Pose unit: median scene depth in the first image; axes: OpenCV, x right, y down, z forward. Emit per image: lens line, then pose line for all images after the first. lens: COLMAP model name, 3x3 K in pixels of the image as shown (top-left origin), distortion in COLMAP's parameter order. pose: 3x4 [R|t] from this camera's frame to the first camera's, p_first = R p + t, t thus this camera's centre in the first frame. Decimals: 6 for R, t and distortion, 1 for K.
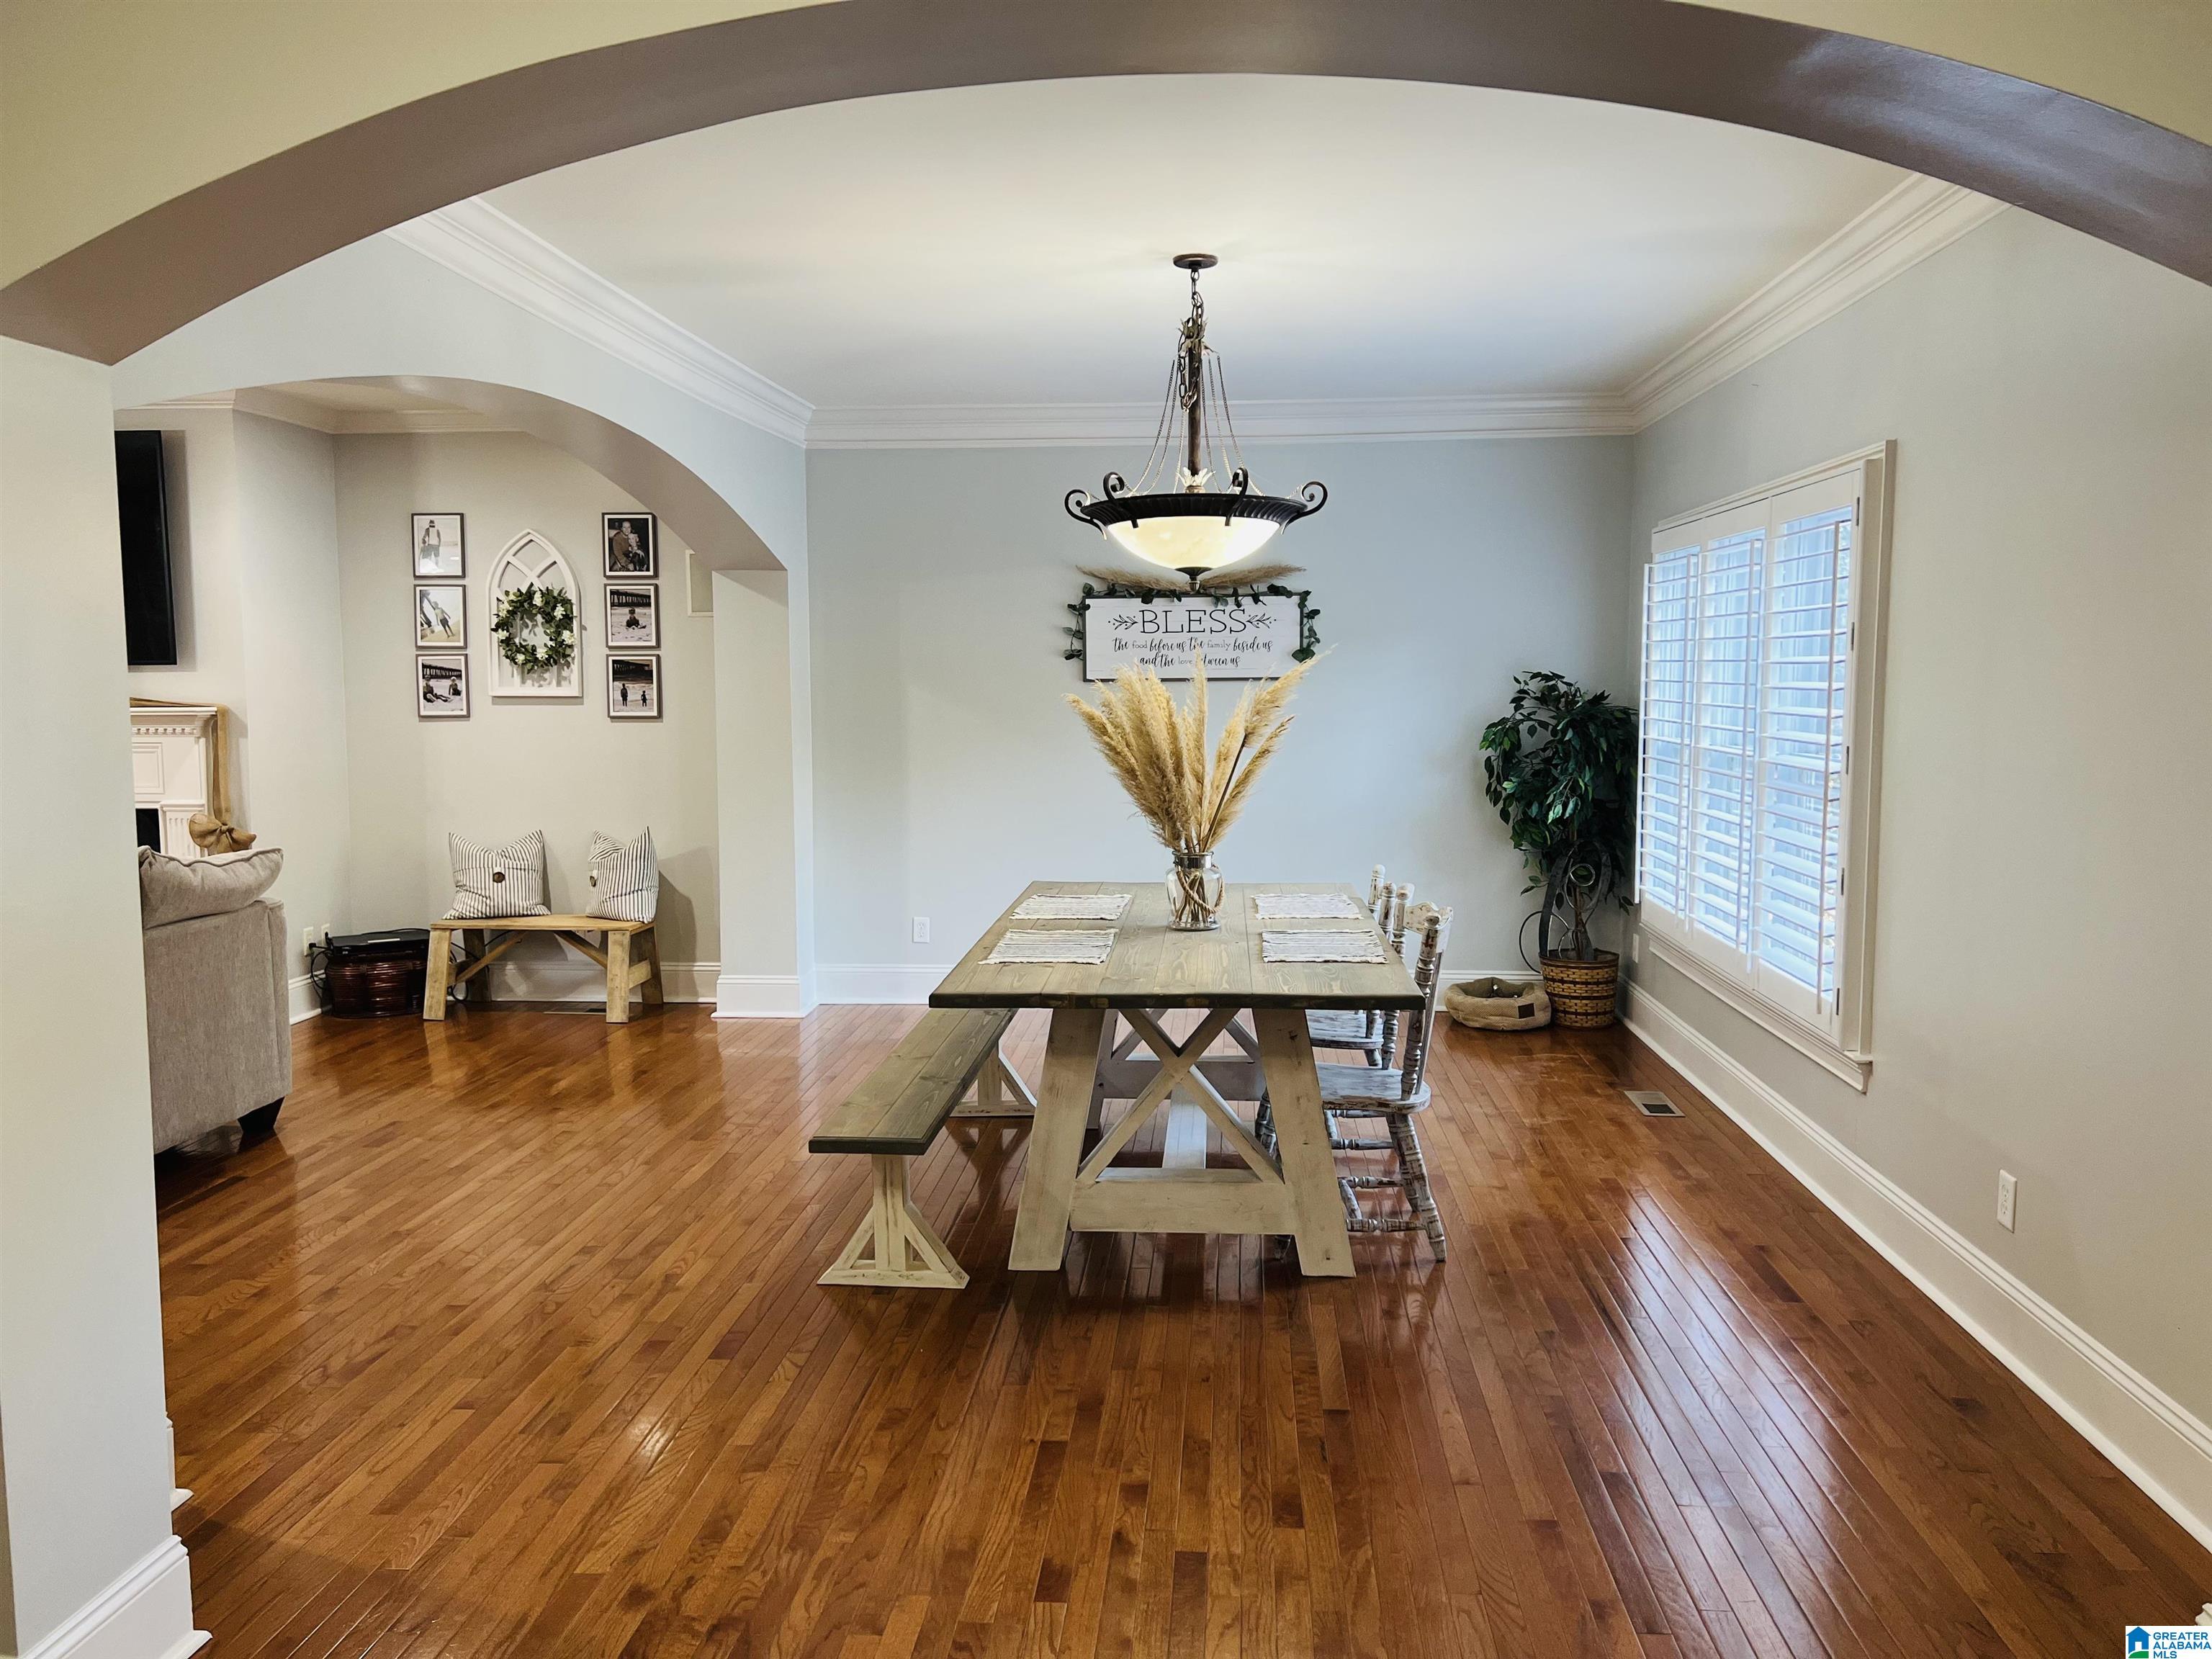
lens RADIAL K [[1688.1, 0, 1095.4], [0, 1688.1, 813.1], [0, 0, 1]] dist [0.051243, -0.013665]
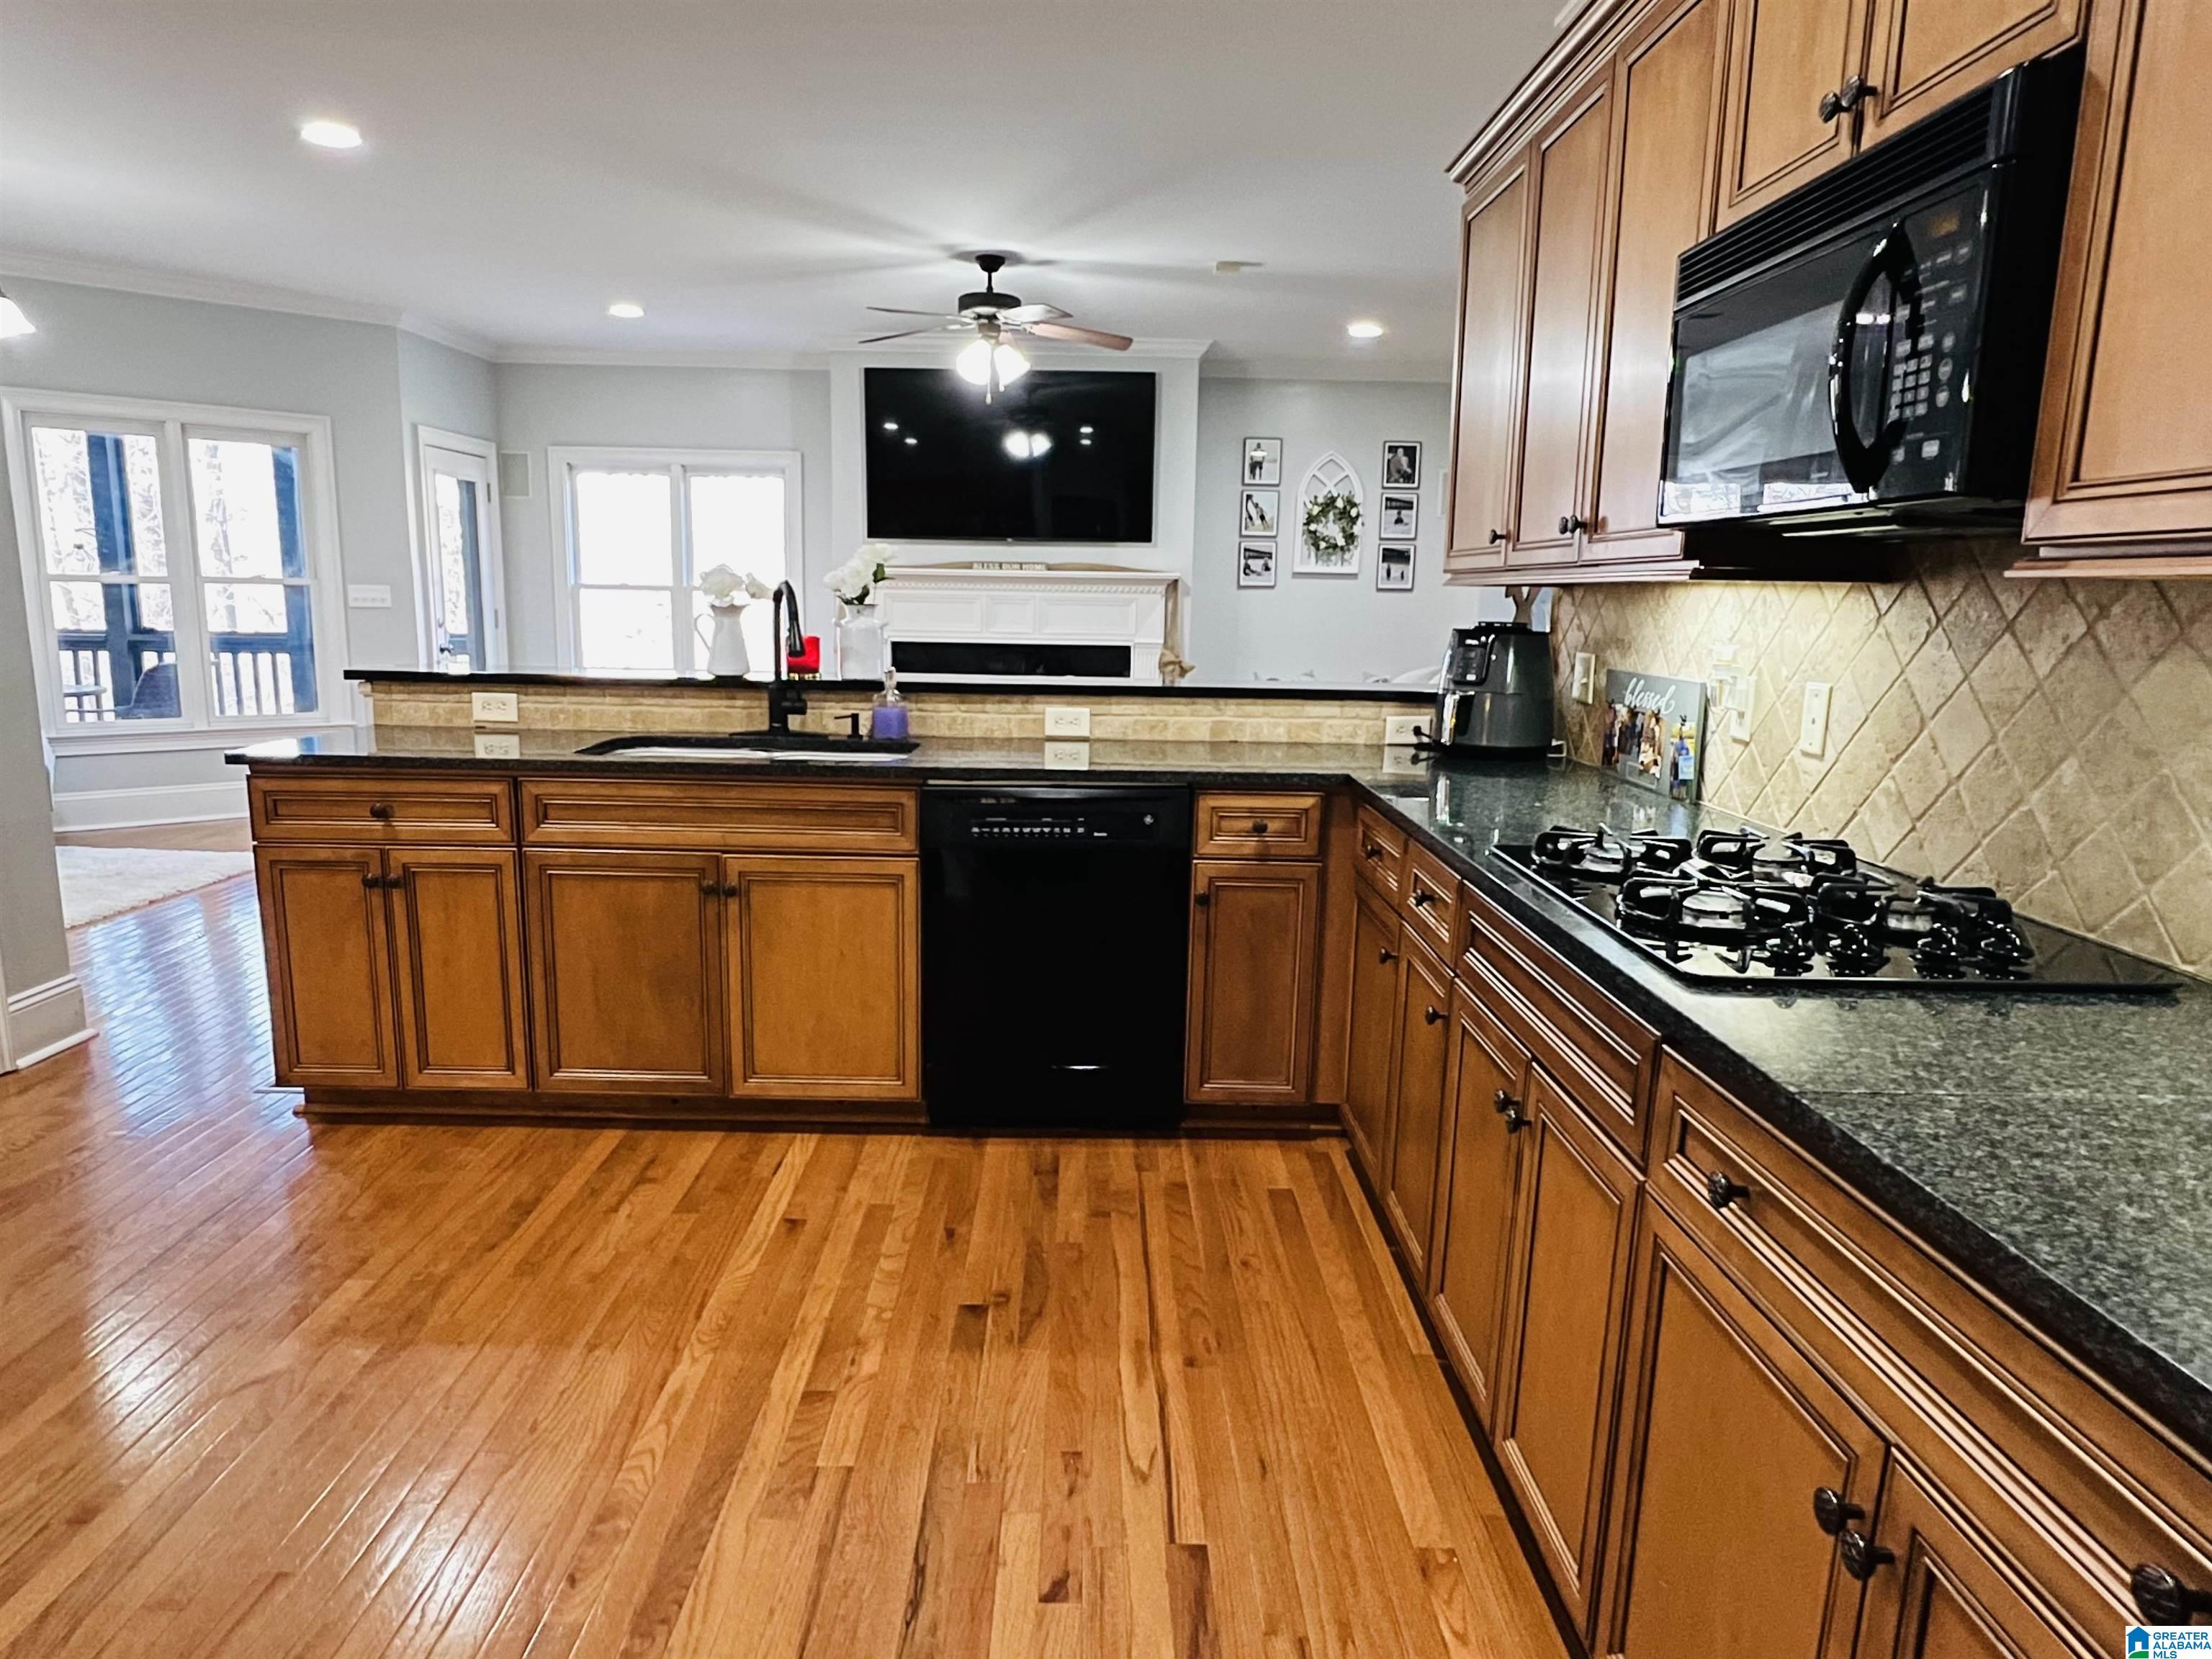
lens RADIAL K [[1381.4, 0, 1114.2], [0, 1381.4, 844.9], [0, 0, 1]] dist [-0.000429, -0.003062]
pose [[0.995661, 0.005058, 0.092917, -0.615244], [-0.014443, 0.994821, 0.100614, 0.043736], [-0.091927, -0.101519, 0.990577, -0.145070]]
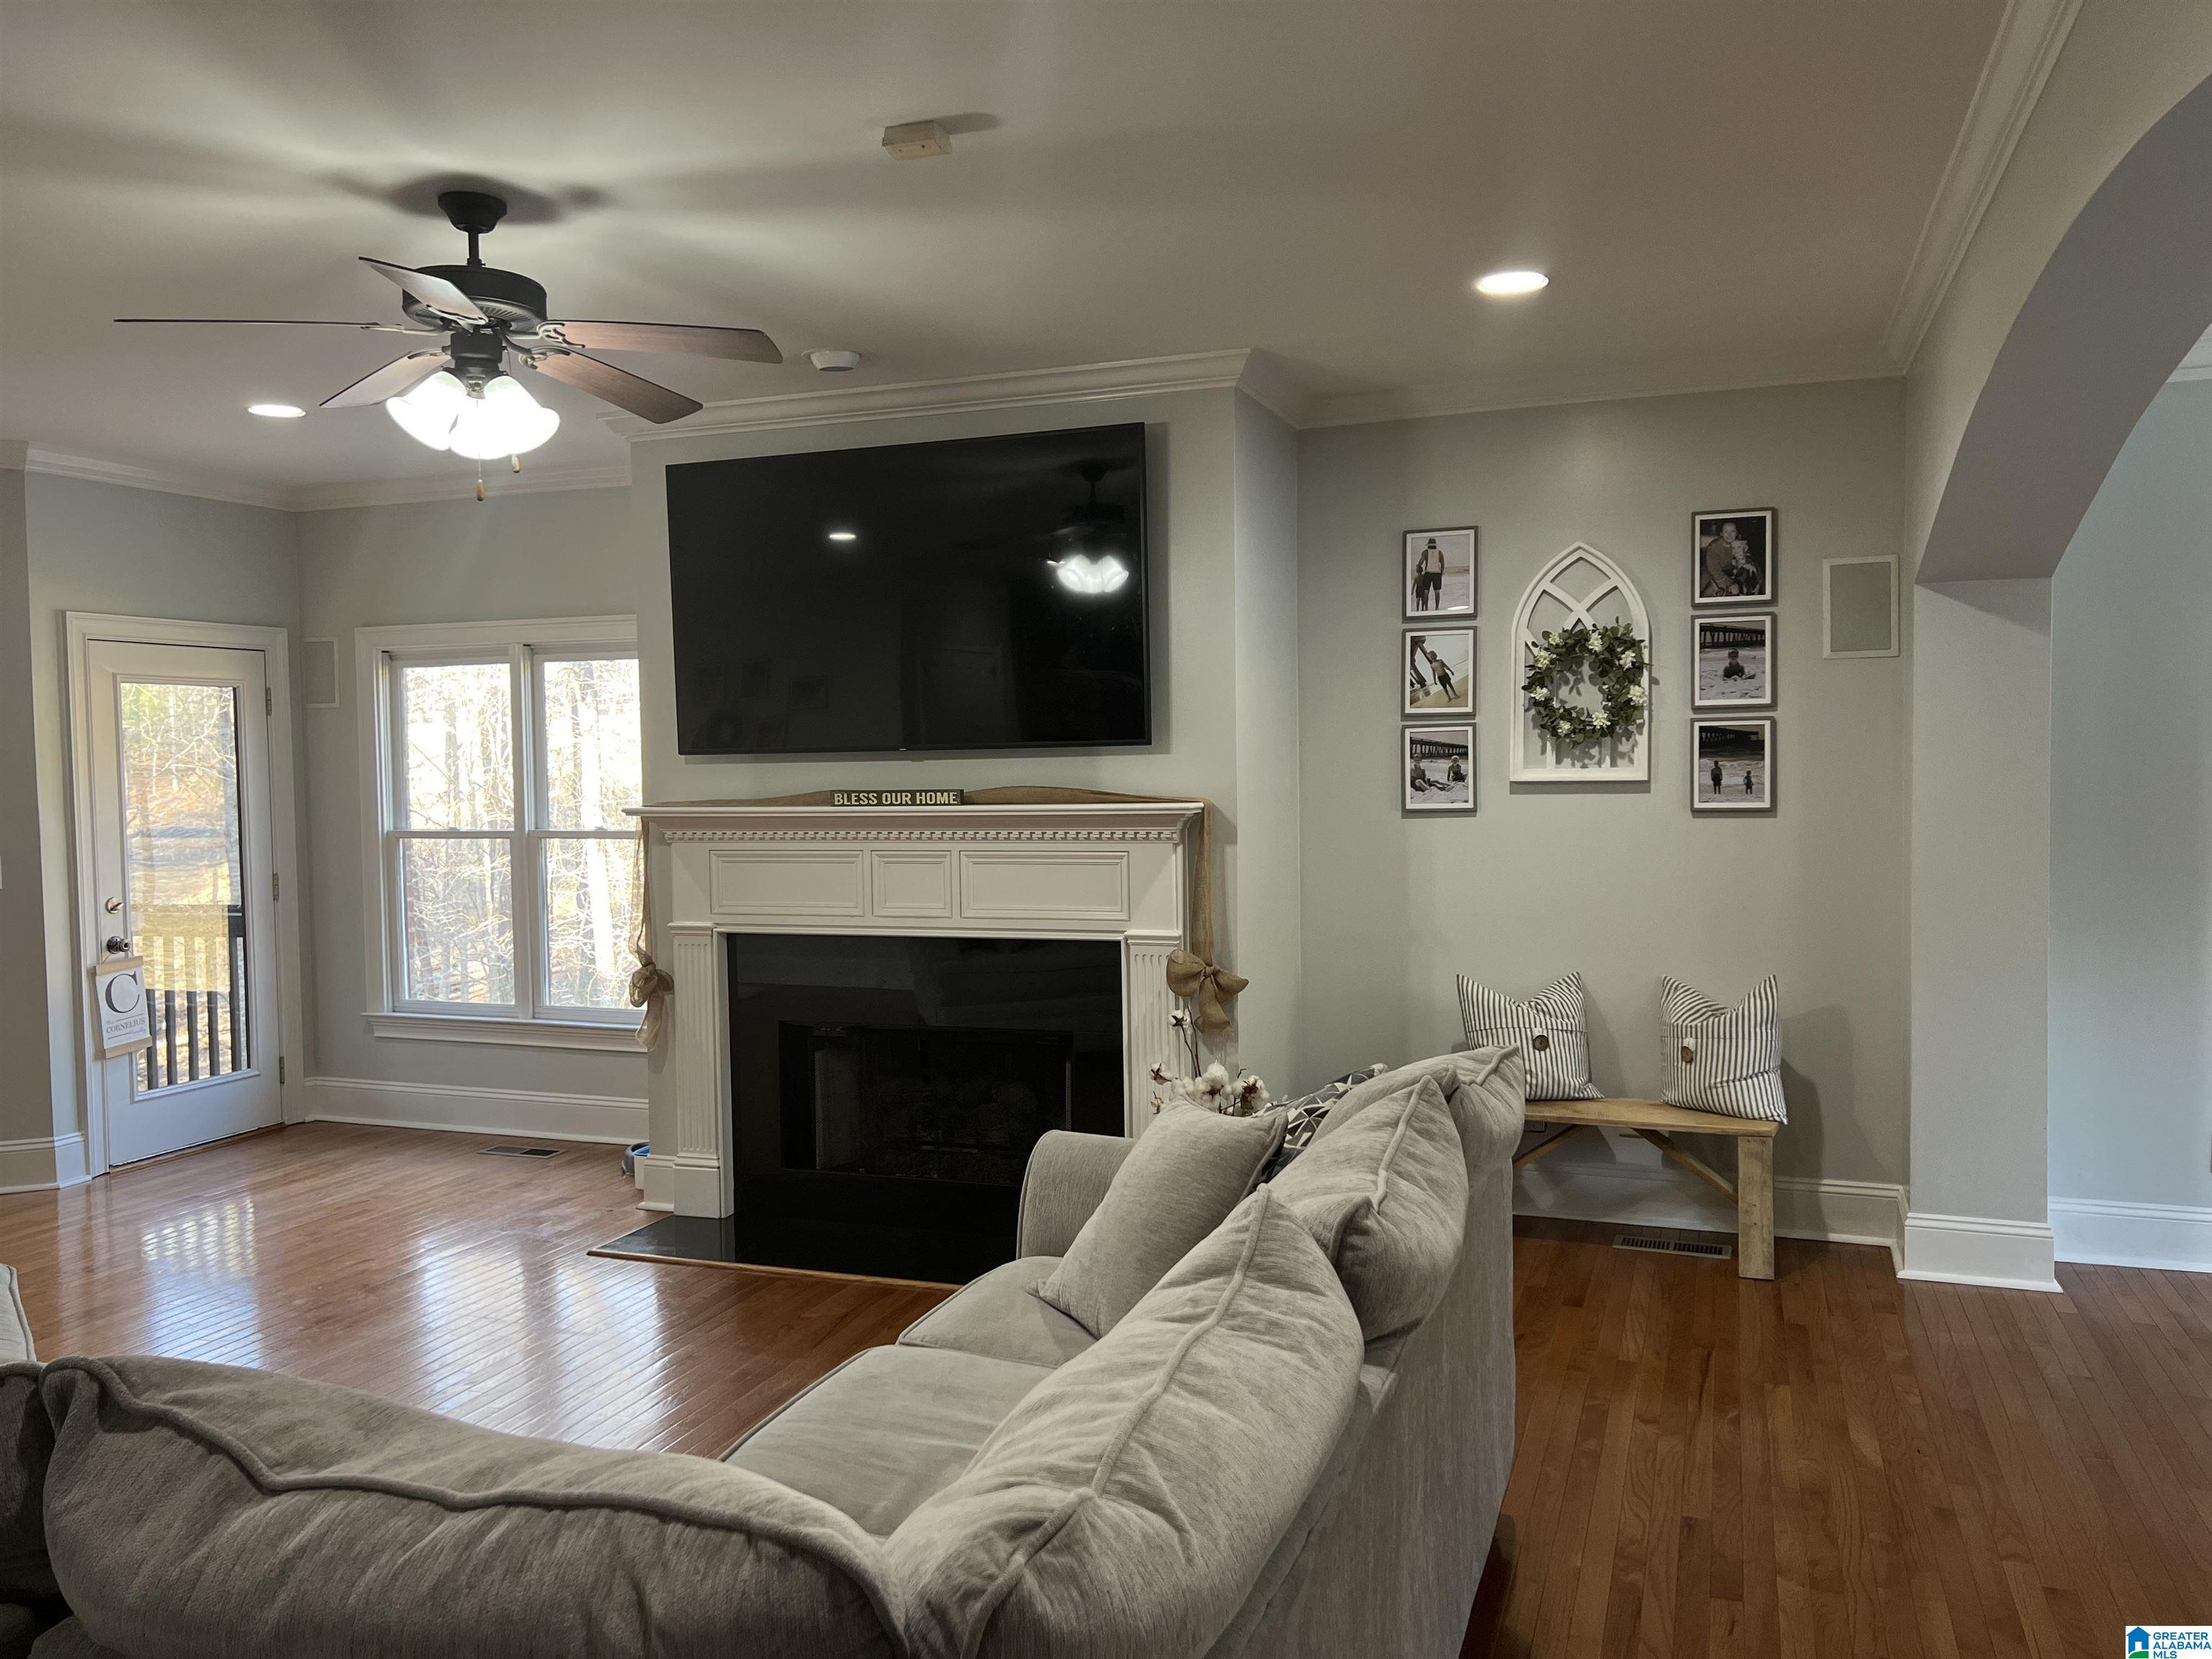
lens RADIAL K [[1688.1, 0, 1091.5], [0, 1688.1, 831.5], [0, 0, 1]] dist [0.051243, -0.013665]
pose [[0.959694, 0.000304, -0.281046, -0.328632], [-0.009400, 0.999475, -0.031017, -0.024927], [0.280889, 0.032409, 0.959193, 0.278505]]
